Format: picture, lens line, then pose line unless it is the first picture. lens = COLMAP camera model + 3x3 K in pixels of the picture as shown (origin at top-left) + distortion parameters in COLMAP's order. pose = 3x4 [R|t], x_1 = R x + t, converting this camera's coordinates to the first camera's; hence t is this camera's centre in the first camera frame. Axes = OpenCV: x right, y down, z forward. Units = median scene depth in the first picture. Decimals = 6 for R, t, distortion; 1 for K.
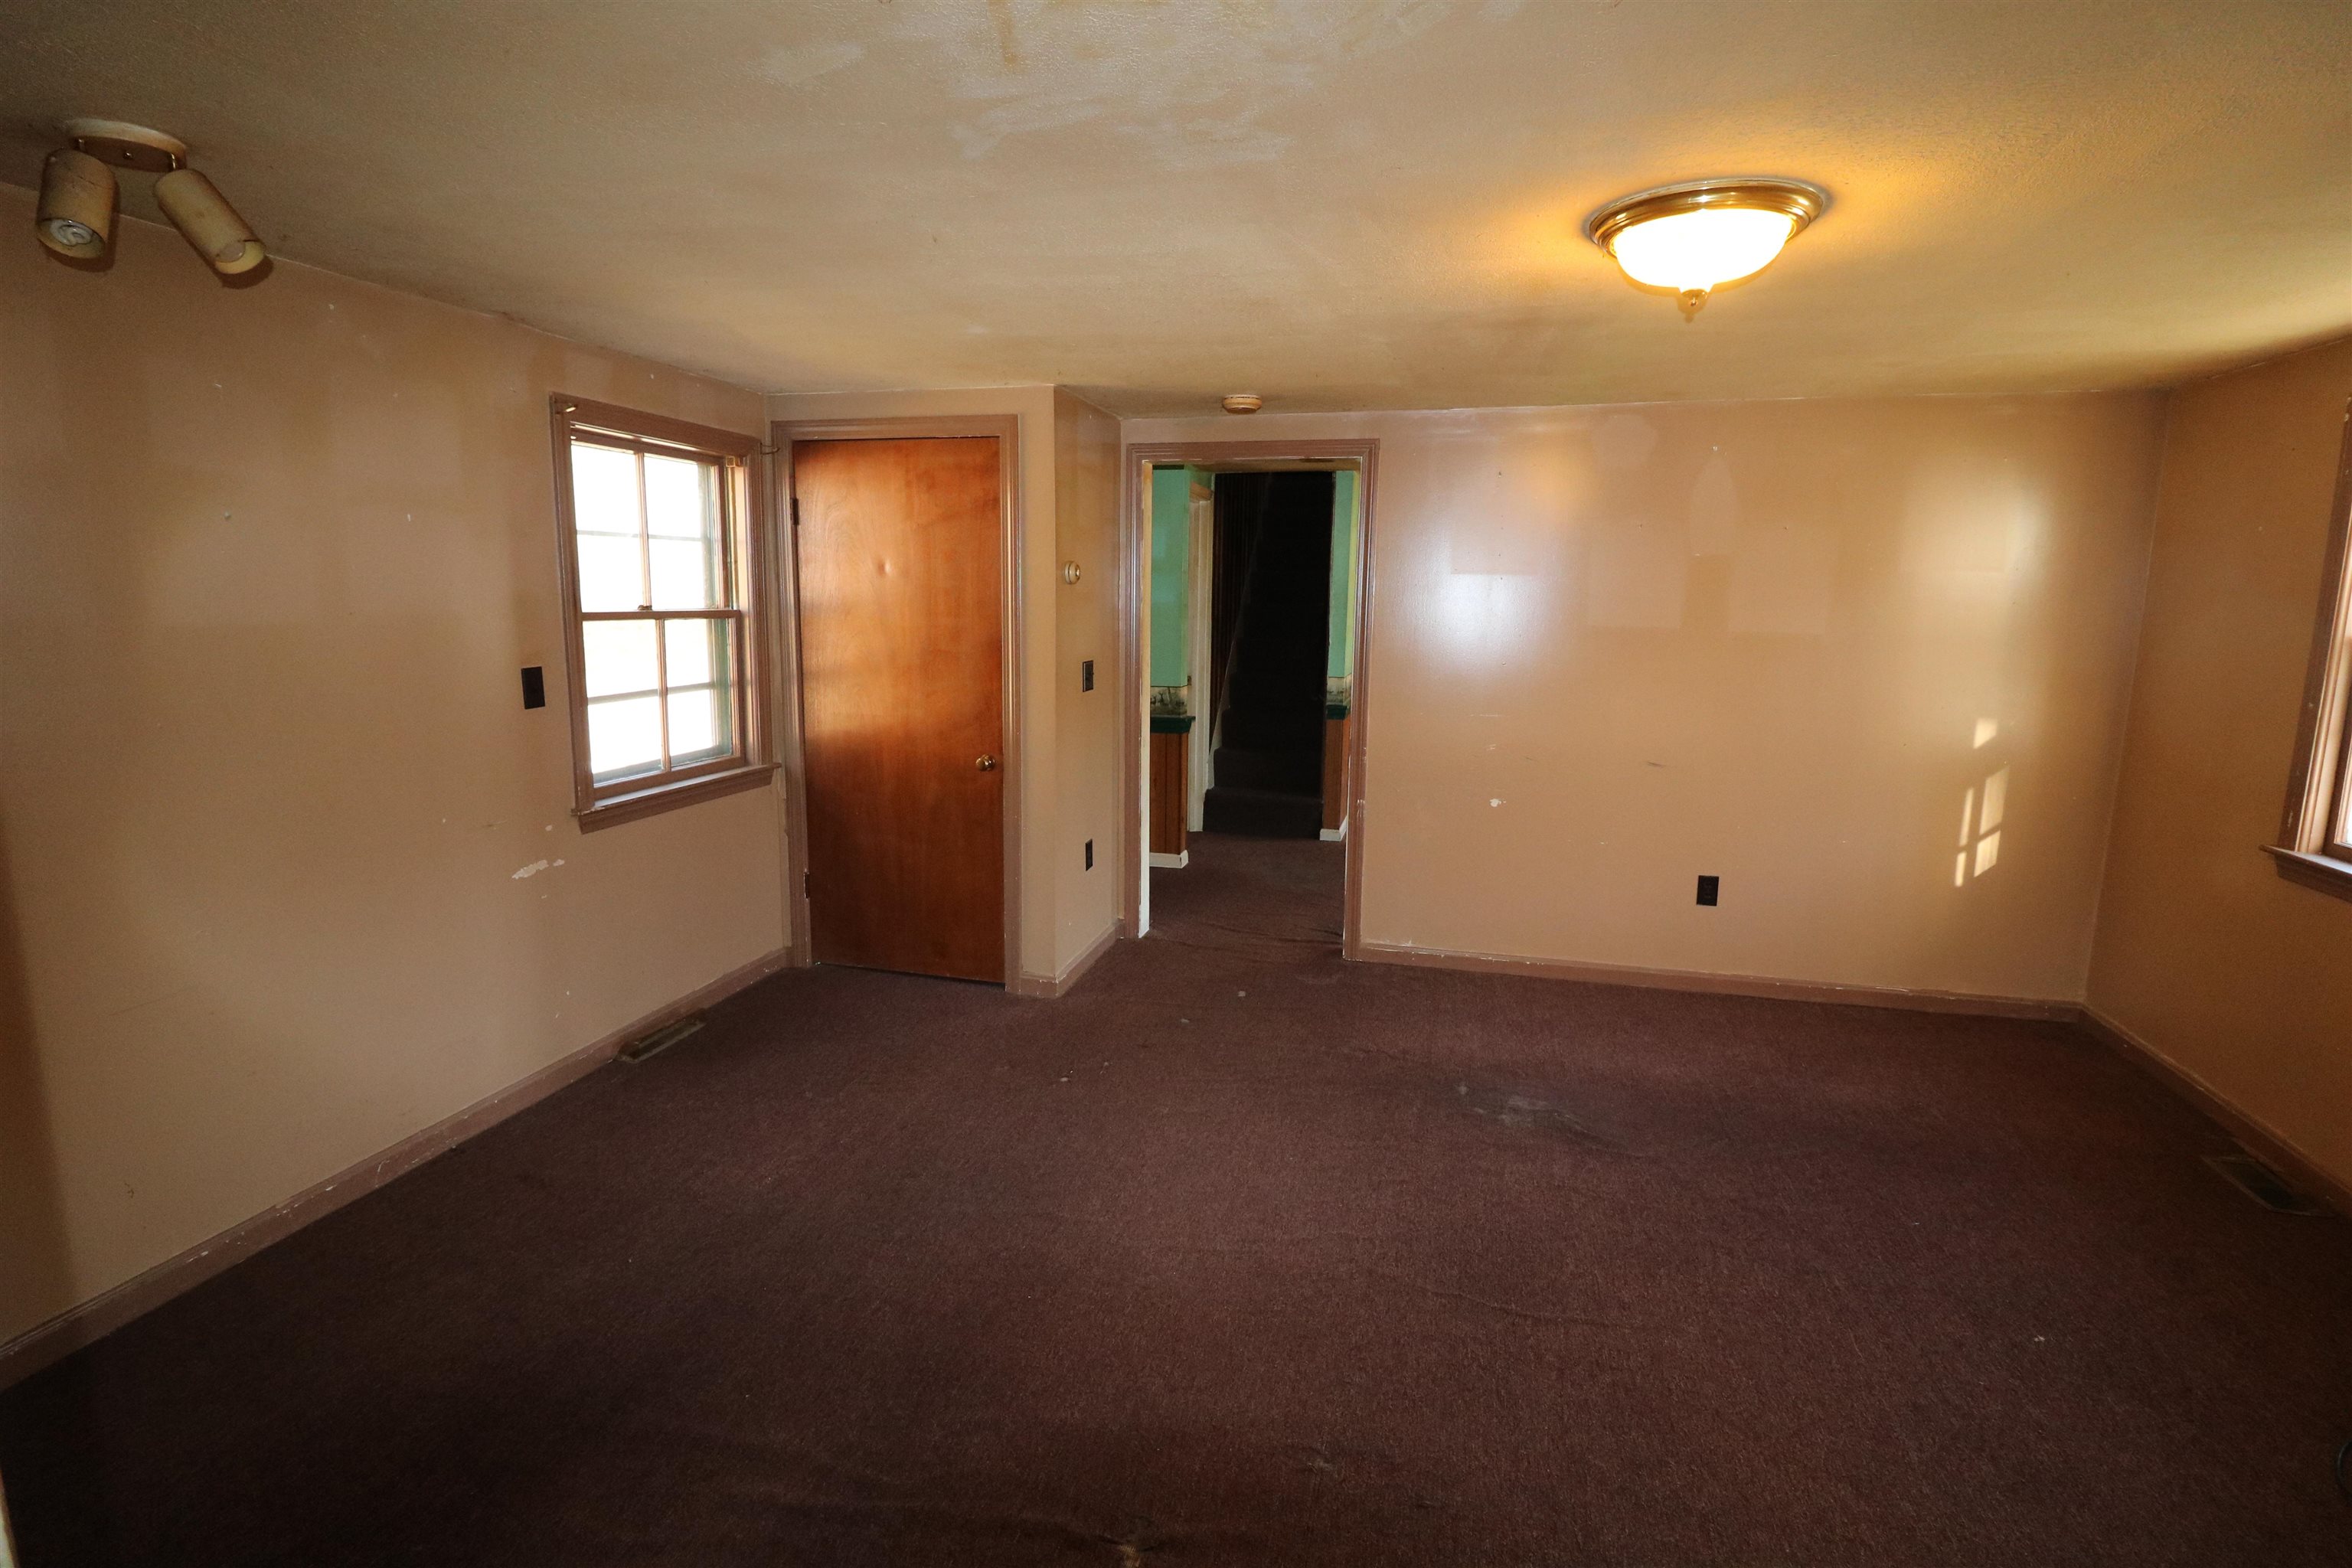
lens RADIAL K [[1084.0, 0, 1179.9], [0, 1084.0, 760.9], [0, 0, 1]] dist [-0.001489, -0.011508]
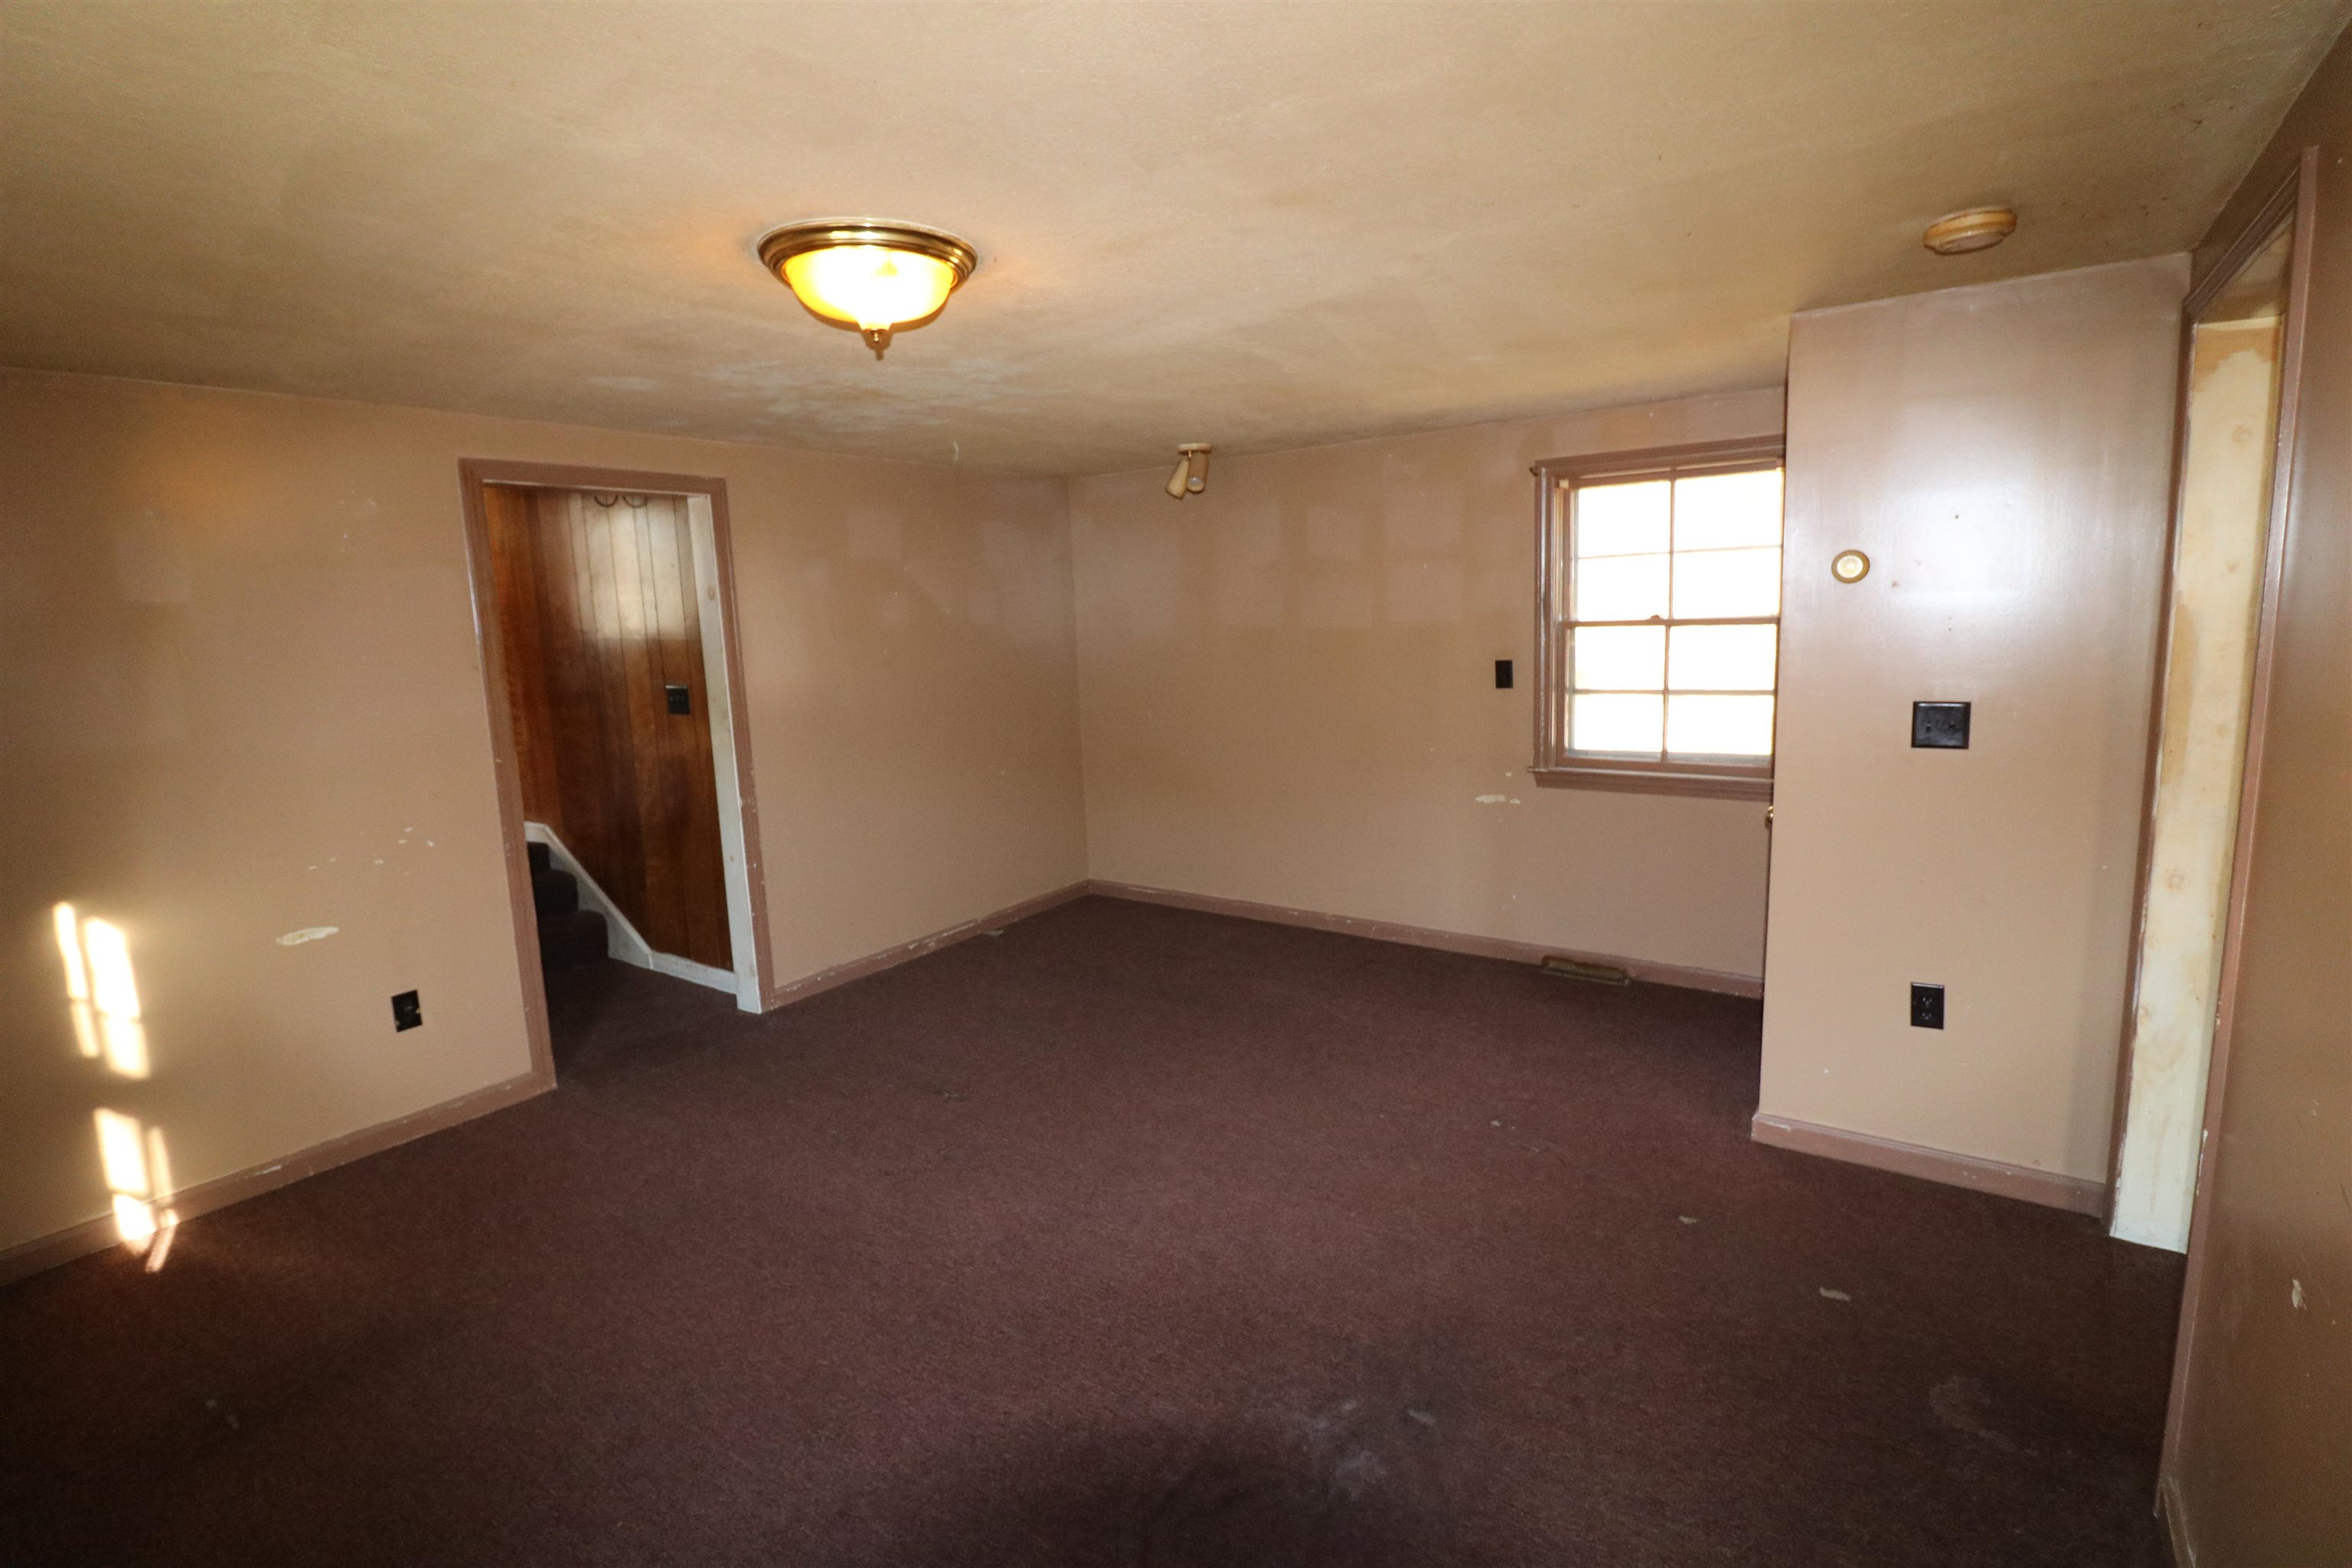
lens RADIAL K [[1084.0, 0, 1179.9], [0, 1084.0, 760.9], [0, 0, 1]] dist [-0.001489, -0.011508]
pose [[-0.355842, 0.128750, -0.925635, 0.834928], [-0.112034, 0.977445, 0.179026, -0.152714], [0.927807, 0.167408, -0.333391, 1.024211]]
